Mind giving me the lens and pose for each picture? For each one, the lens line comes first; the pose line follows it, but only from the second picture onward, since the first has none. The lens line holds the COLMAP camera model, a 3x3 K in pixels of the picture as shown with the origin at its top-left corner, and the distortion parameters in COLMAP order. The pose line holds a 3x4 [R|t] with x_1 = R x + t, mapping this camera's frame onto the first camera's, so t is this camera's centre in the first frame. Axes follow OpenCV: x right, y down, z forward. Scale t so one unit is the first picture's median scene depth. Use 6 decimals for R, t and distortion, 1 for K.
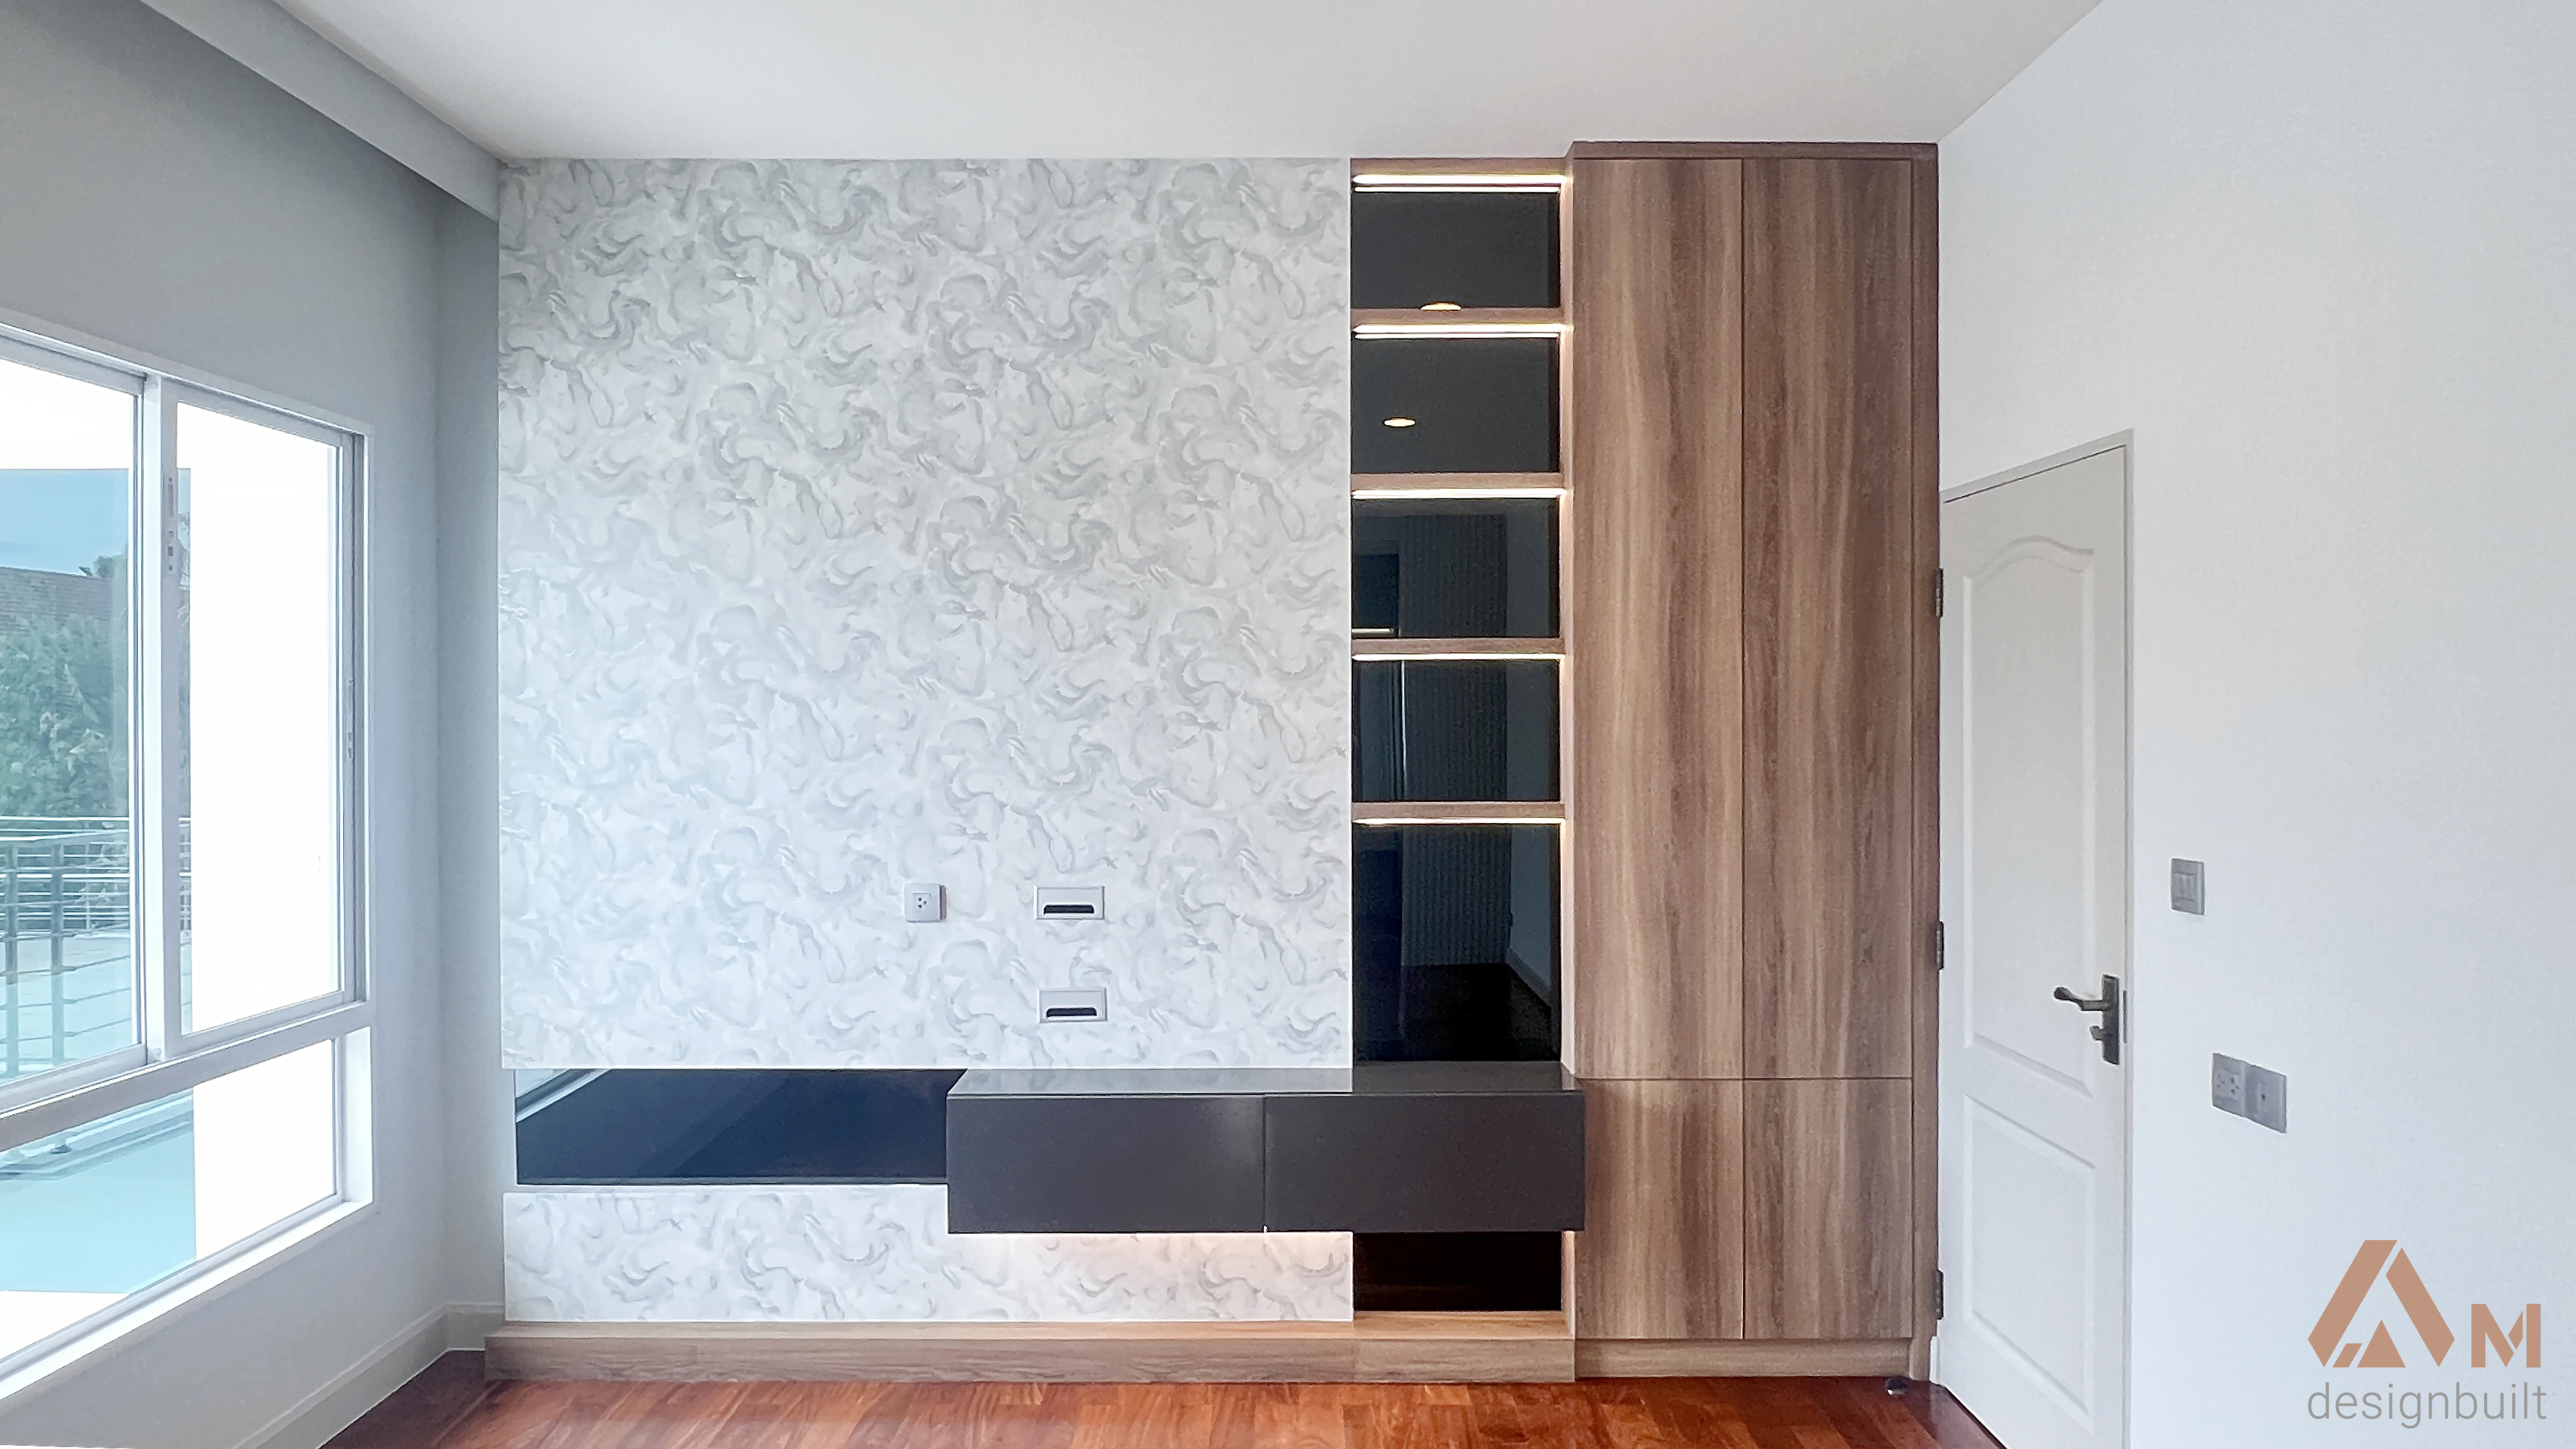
lens RADIAL K [[1670.6, 0, 1278.4], [0, 1670.6, 707.9], [0, 0, 1]] dist [-0.039537, 0.000315]
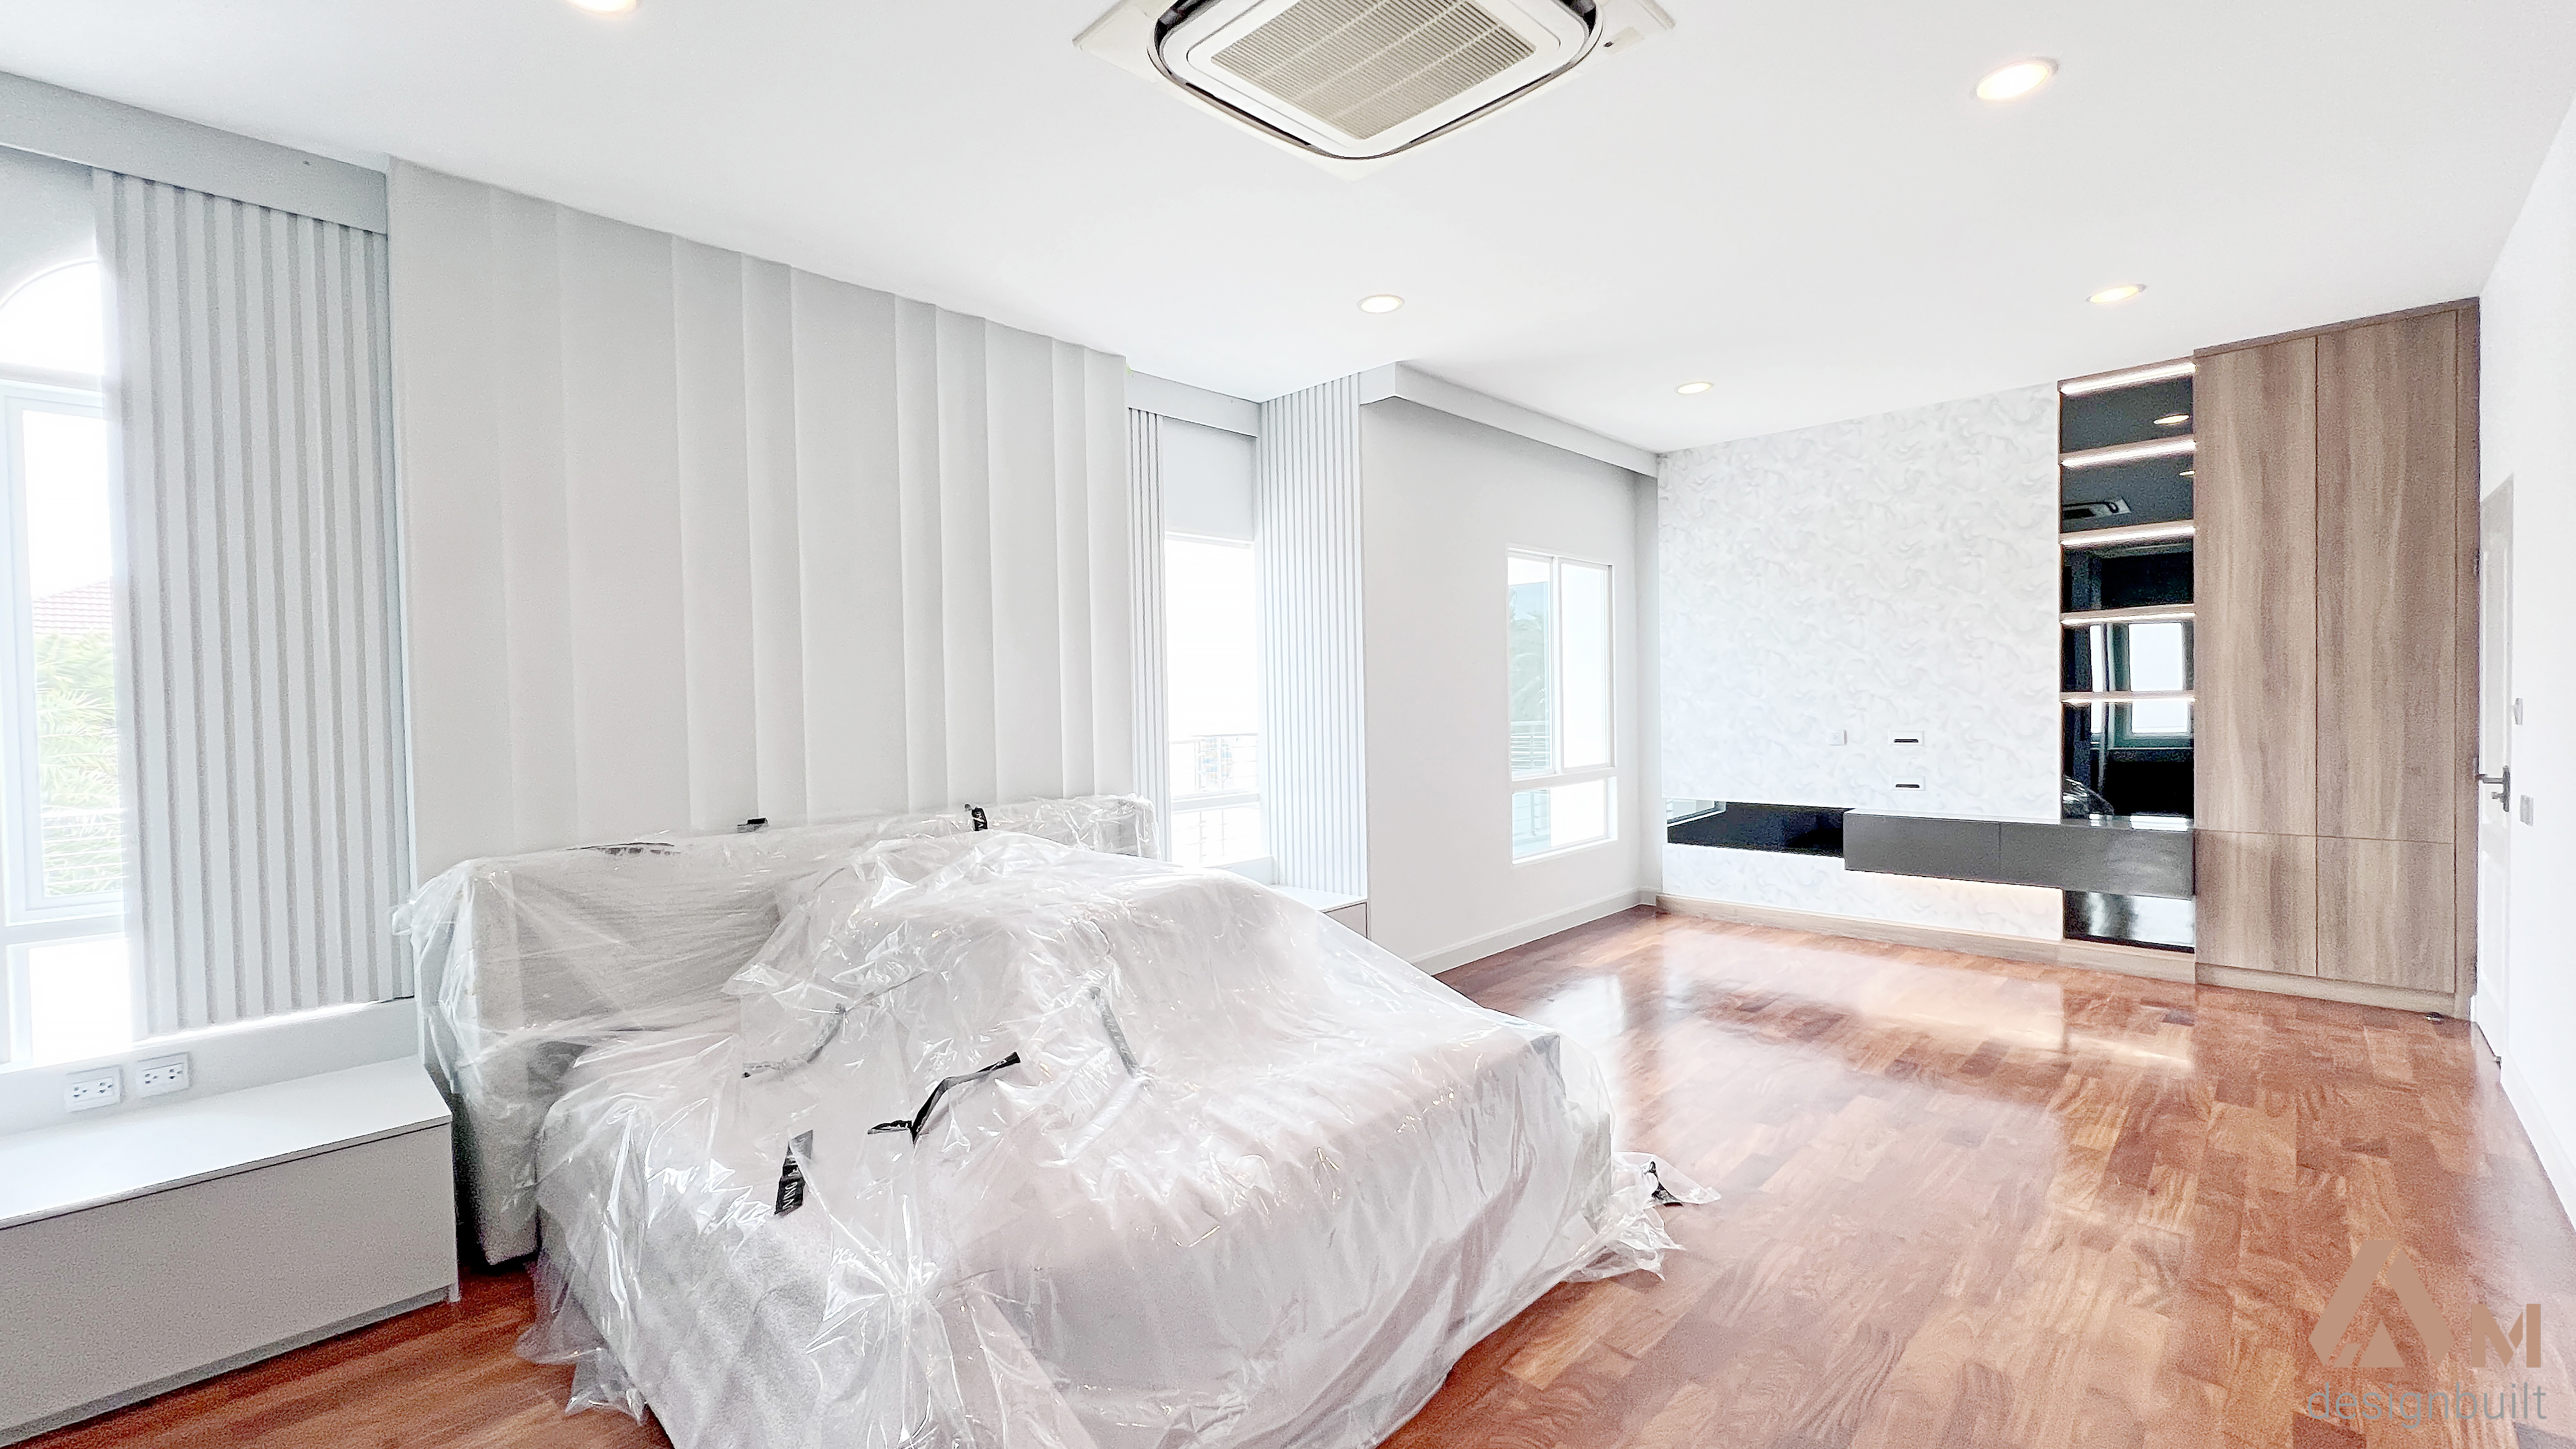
lens RADIAL K [[990.5, 0, 1298.5], [0, 990.5, 724.4], [0, 0, 1]] dist [-0.003954, -0.000143]
pose [[0.715409, 0.006609, -0.698675, 0.232330], [0.019140, 0.999395, 0.029052, 0.044553], [0.698444, -0.034156, 0.714849, -0.564477]]
